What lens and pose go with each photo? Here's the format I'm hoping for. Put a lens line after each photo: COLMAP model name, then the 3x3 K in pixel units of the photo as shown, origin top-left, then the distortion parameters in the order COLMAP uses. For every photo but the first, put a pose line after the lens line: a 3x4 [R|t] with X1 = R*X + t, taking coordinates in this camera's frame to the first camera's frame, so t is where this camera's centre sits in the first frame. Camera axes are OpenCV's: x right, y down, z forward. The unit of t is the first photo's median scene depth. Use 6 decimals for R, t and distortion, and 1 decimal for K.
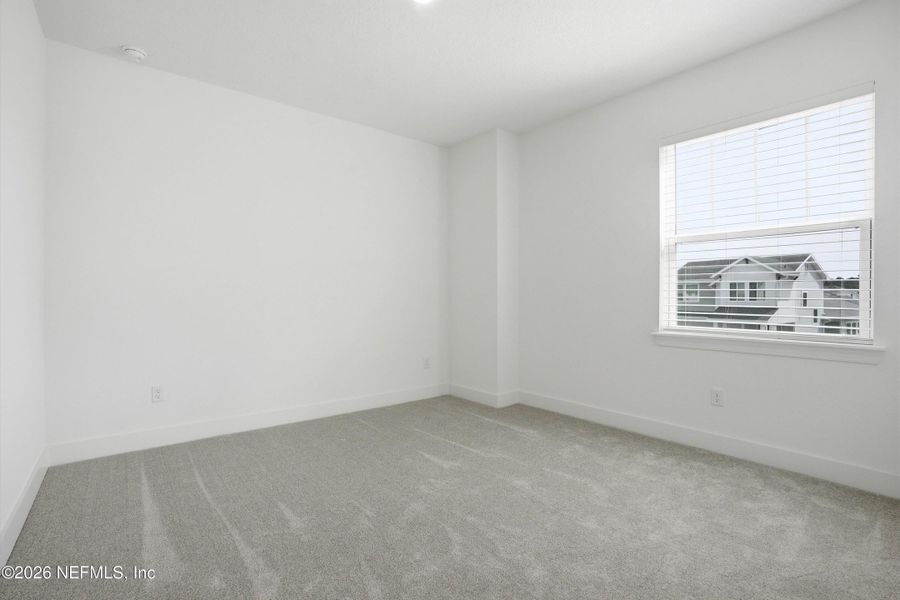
lens RADIAL K [[431.9, 0, 450.1], [0, 431.9, 301.6], [0, 0, 1]] dist [0.006928, 0.000632]
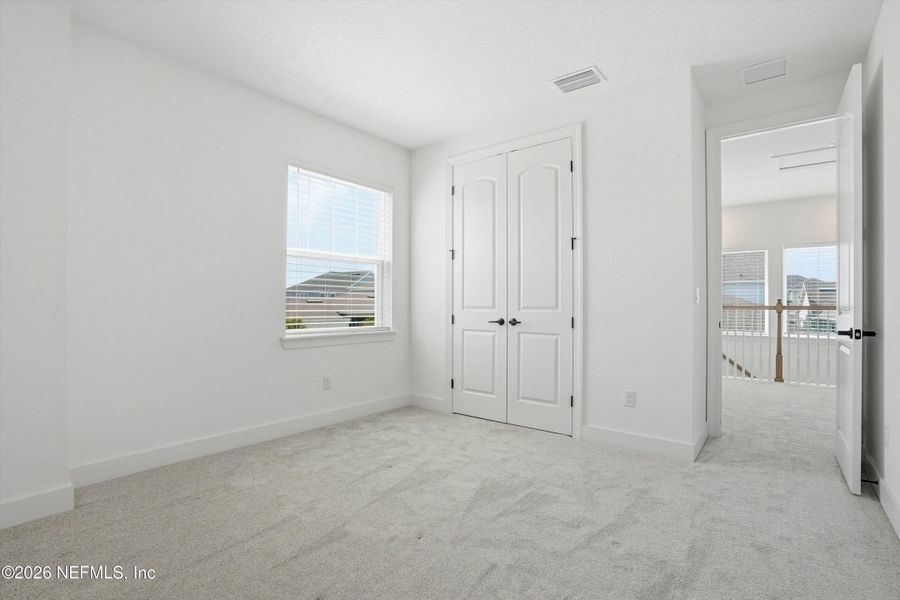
lens RADIAL K [[431.9, 0, 446.8], [0, 431.9, 298.8], [0, 0, 1]] dist [0.006928, 0.000632]
pose [[-0.187874, 0.014251, 0.982090, -0.777389], [0.006535, 0.999891, -0.013259, -0.006019], [-0.982171, 0.003927, -0.187946, 0.979340]]
